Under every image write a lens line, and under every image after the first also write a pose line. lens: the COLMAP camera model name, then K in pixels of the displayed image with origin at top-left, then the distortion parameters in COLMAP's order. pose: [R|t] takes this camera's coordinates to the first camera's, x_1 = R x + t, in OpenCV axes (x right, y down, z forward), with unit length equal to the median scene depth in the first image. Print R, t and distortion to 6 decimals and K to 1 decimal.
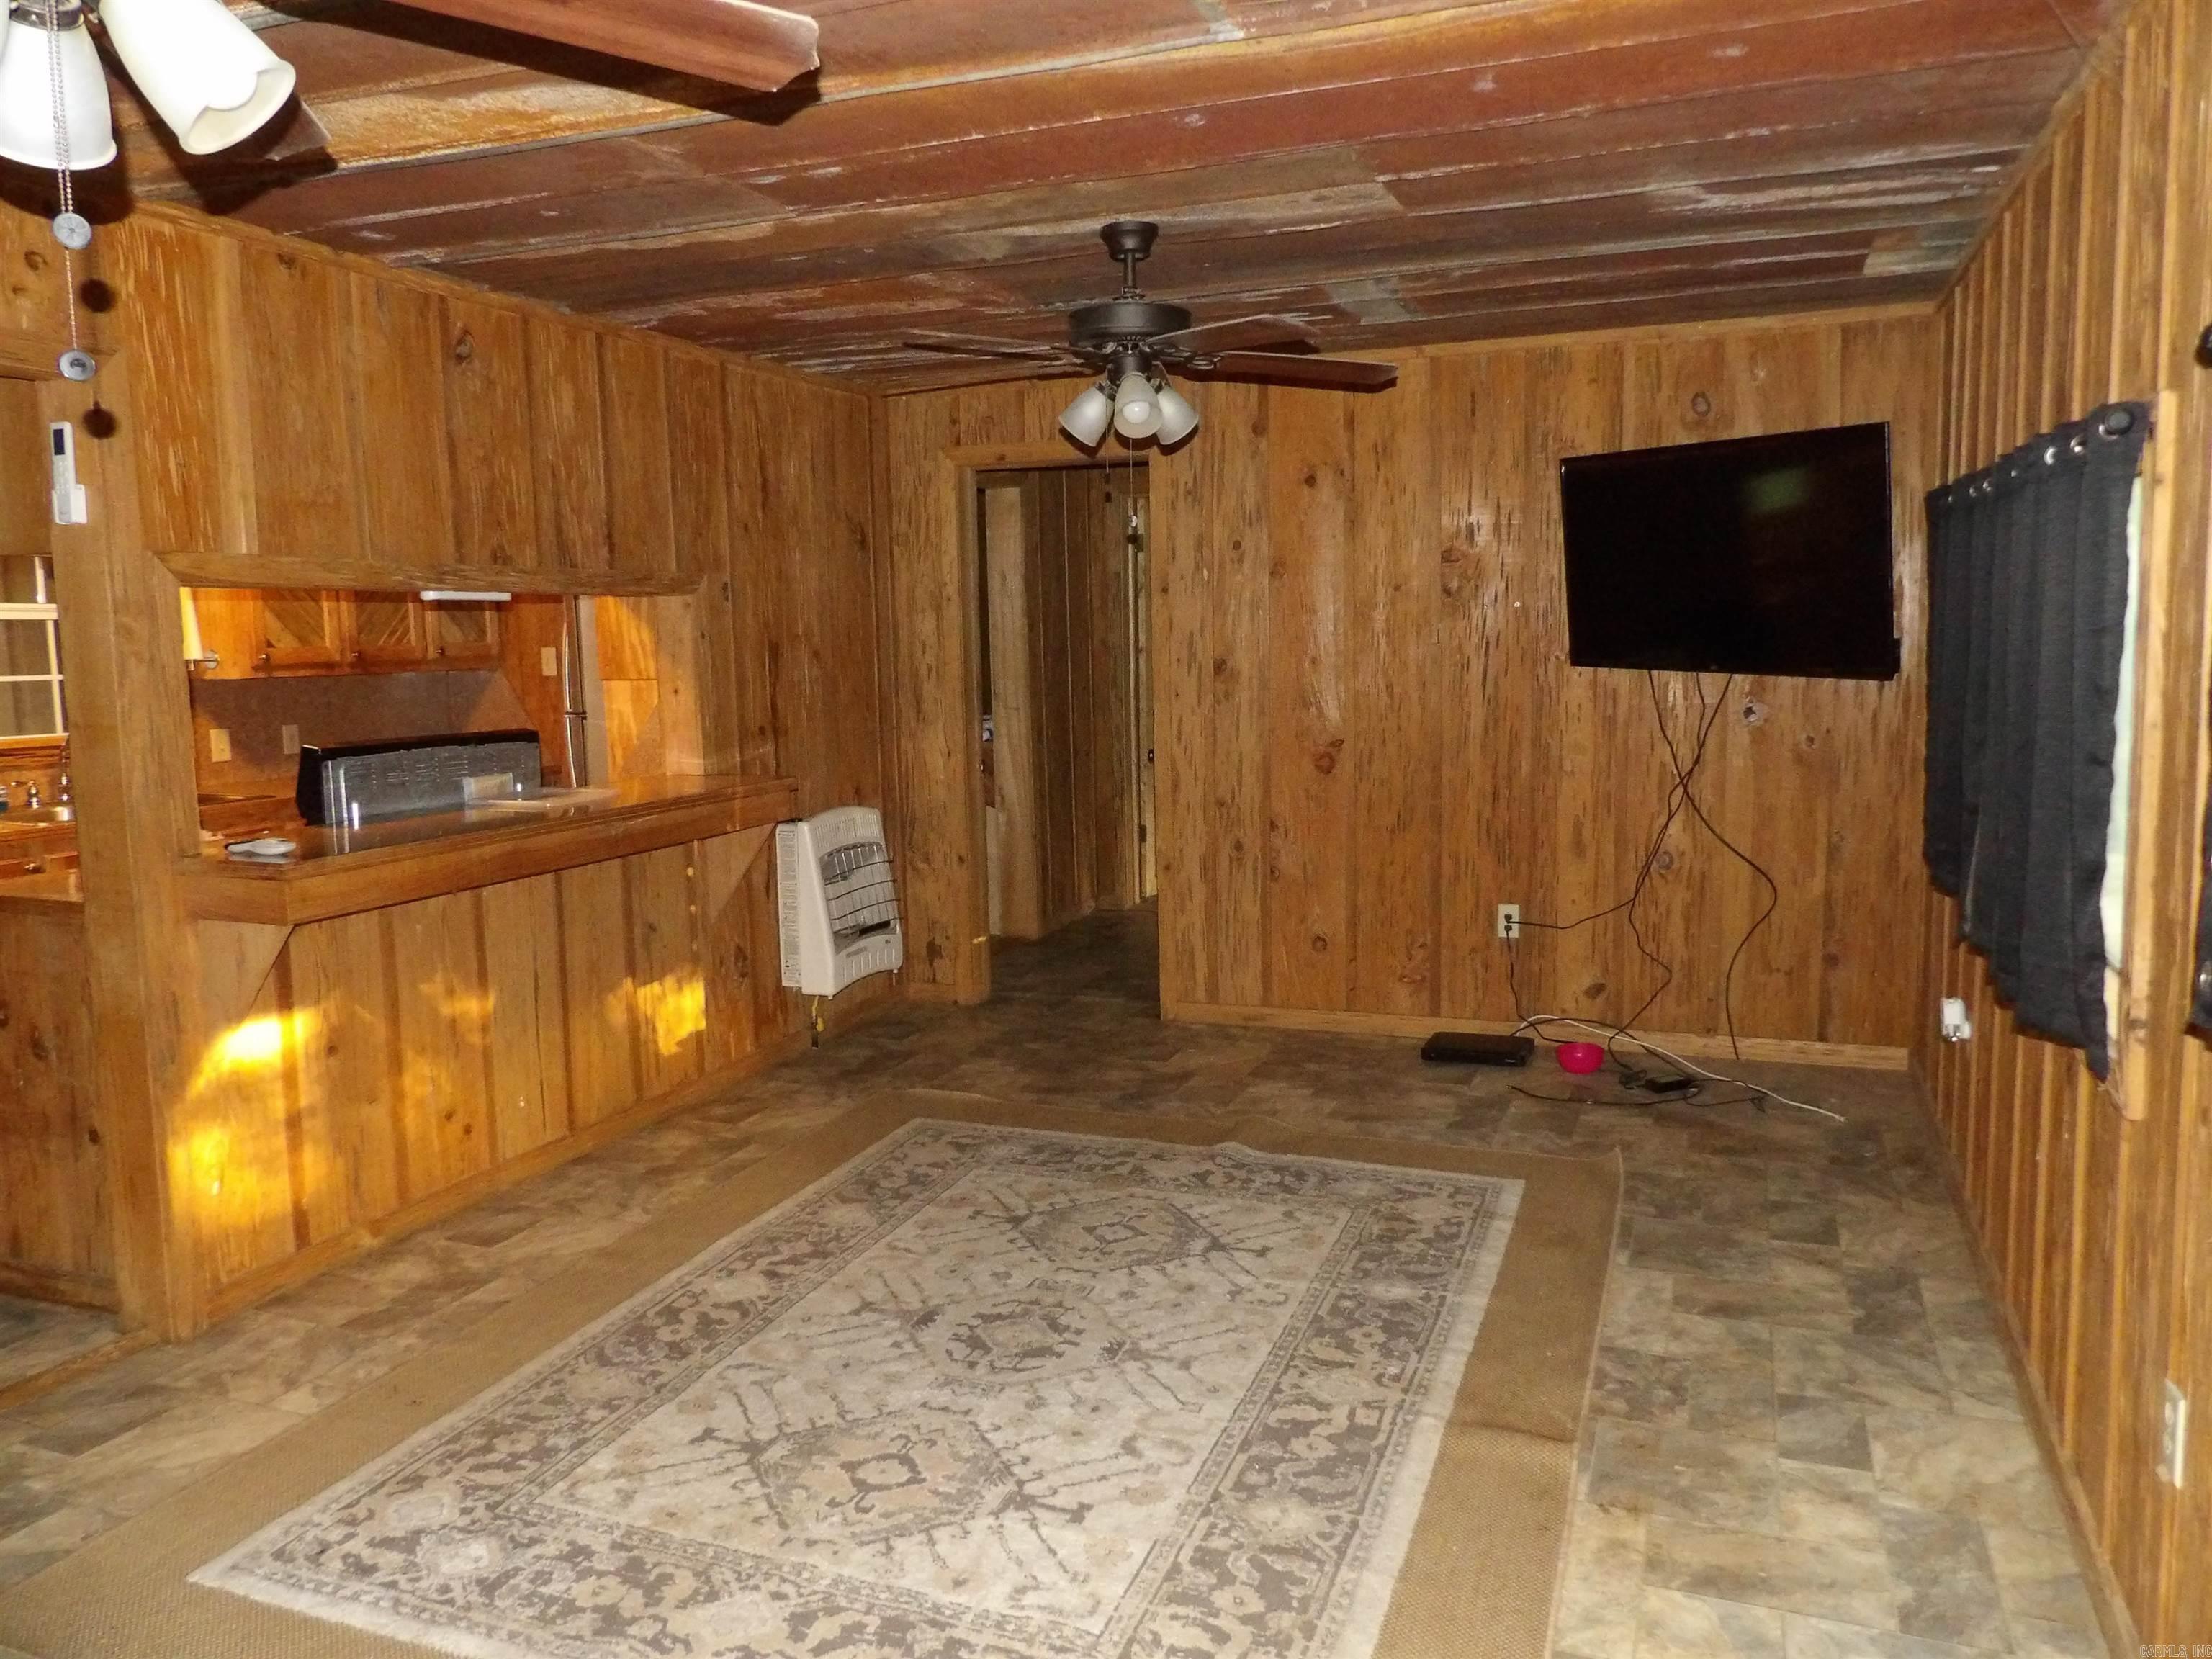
lens RADIAL K [[1574.8, 0, 1127.7], [0, 1574.8, 784.8], [0, 0, 1]] dist [-0.042729, 0.041608]
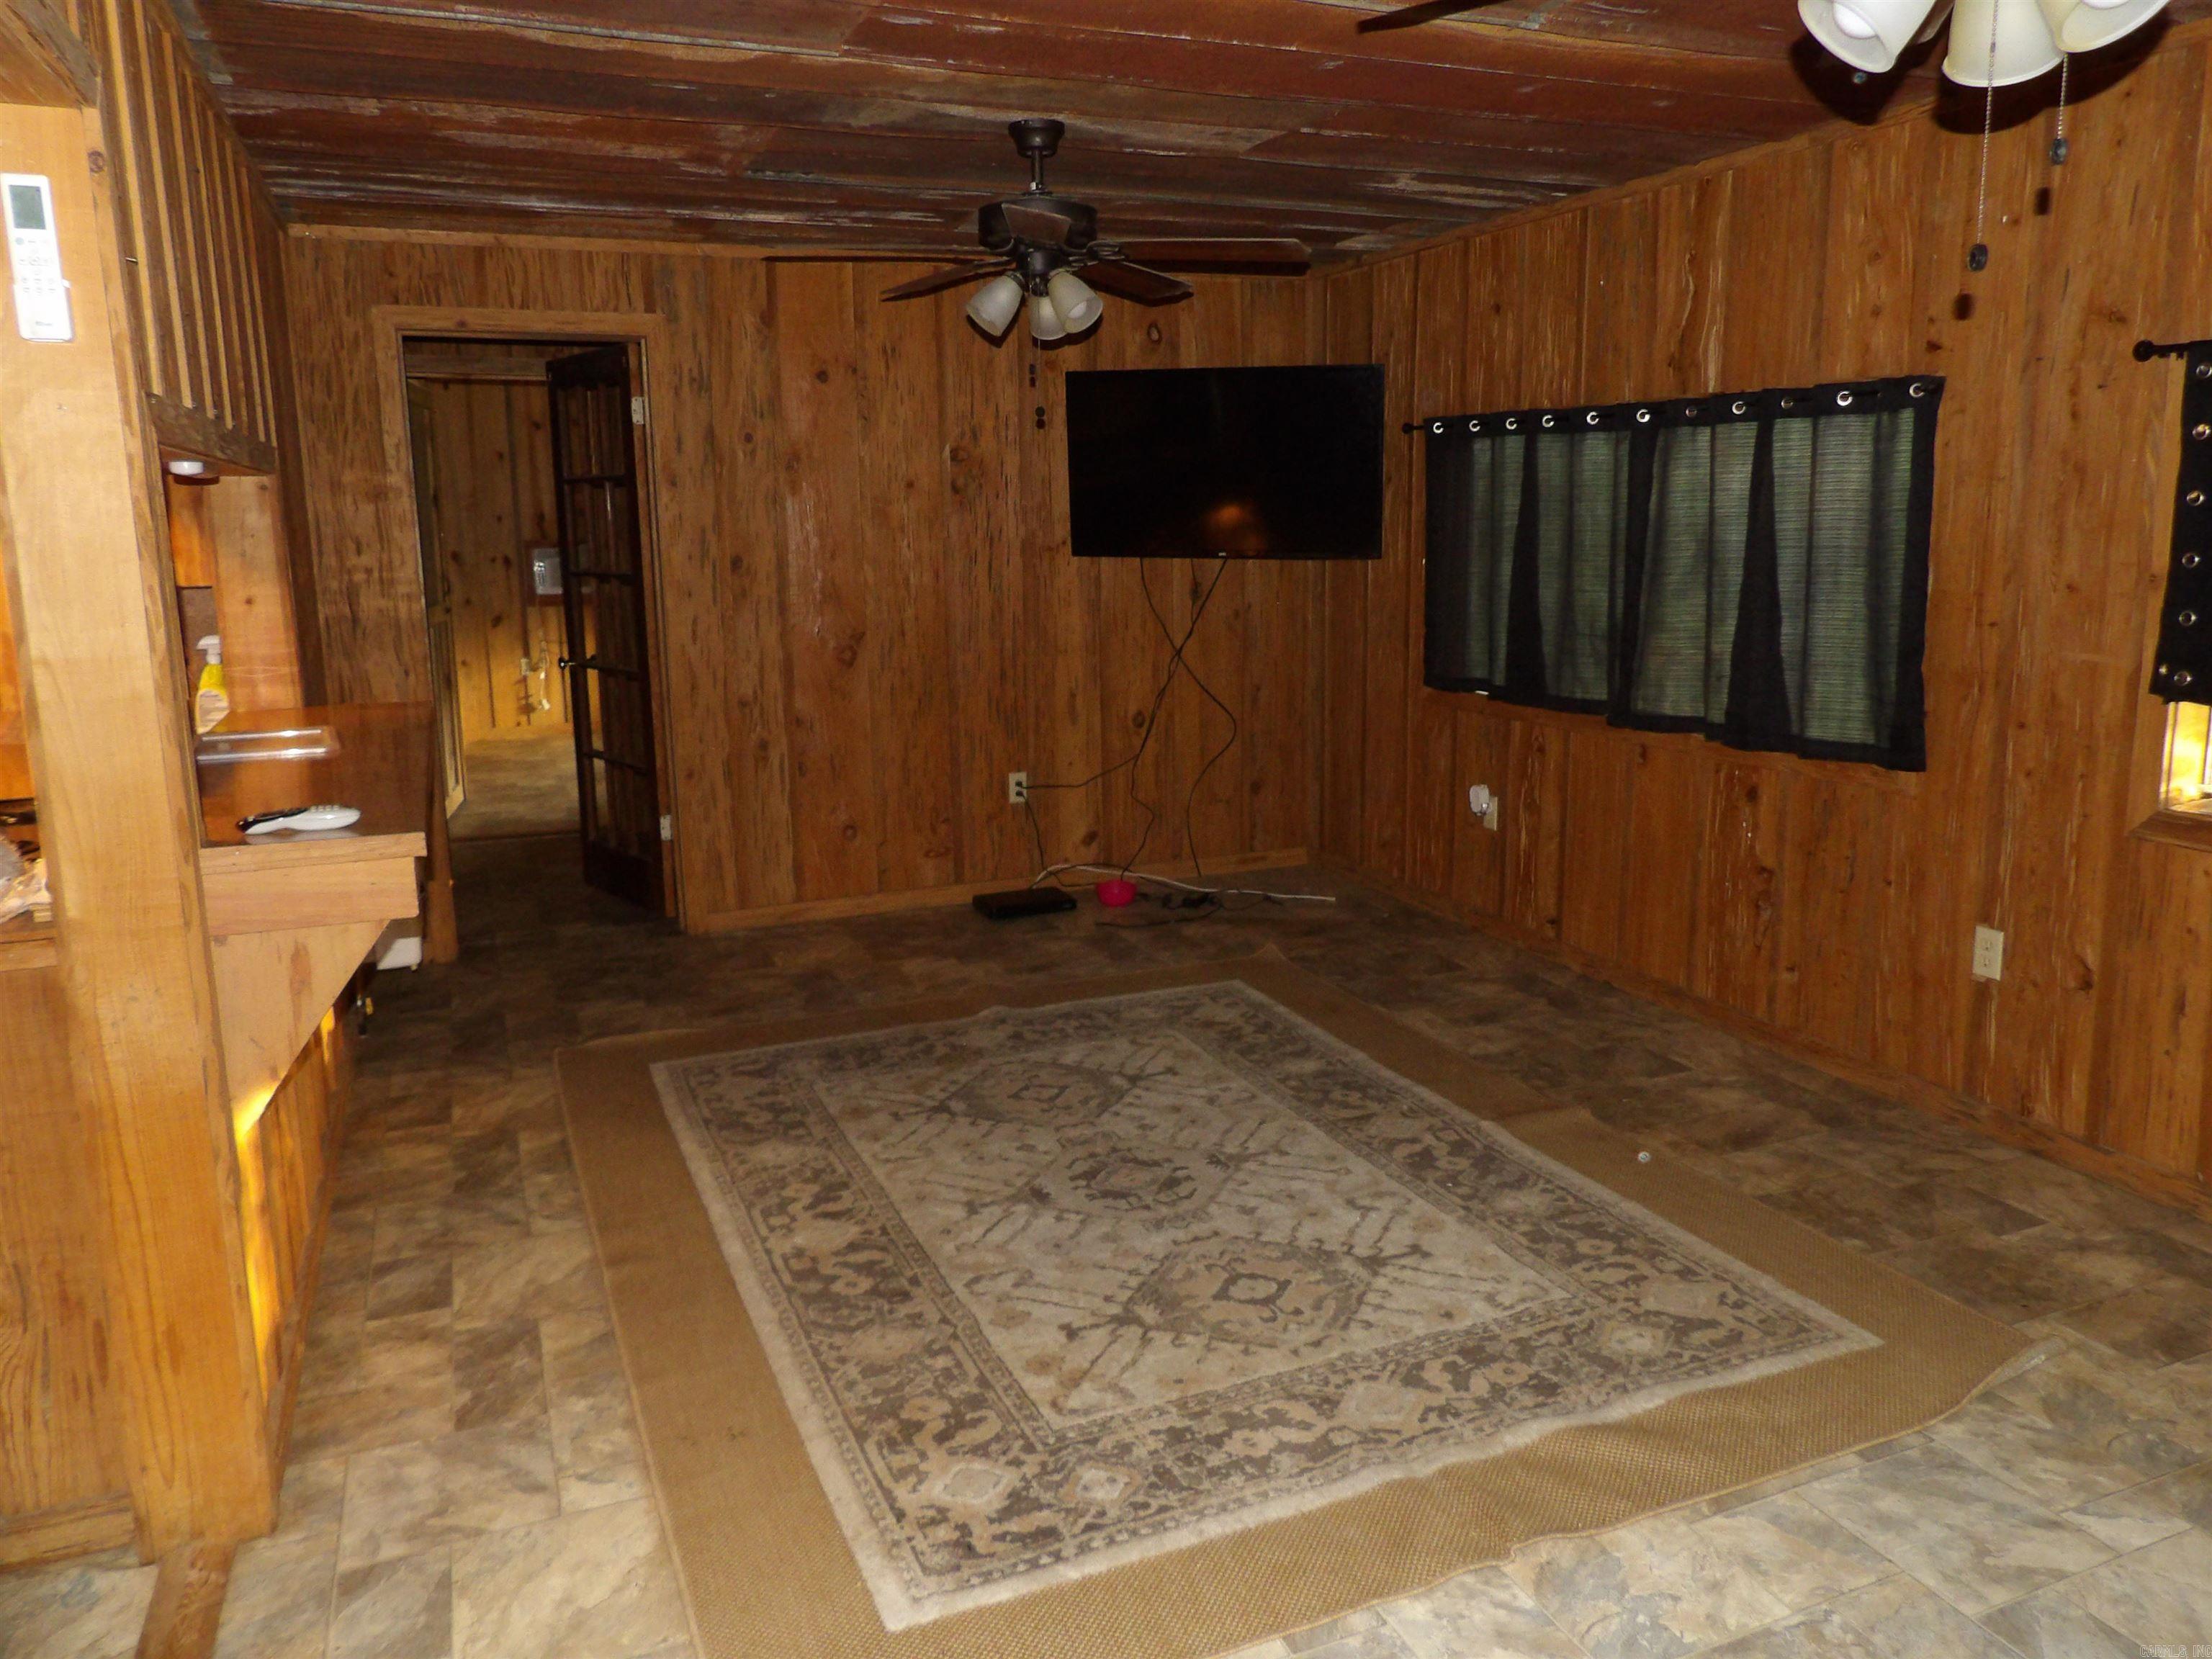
lens RADIAL K [[1574.8, 0, 1130.8], [0, 1574.8, 788.4], [0, 0, 1]] dist [-0.042729, 0.041608]
pose [[0.716456, -0.113613, 0.688319, -0.714453], [0.072449, 0.993432, 0.088563, -0.008565], [-0.693860, -0.013584, 0.719982, 0.210059]]
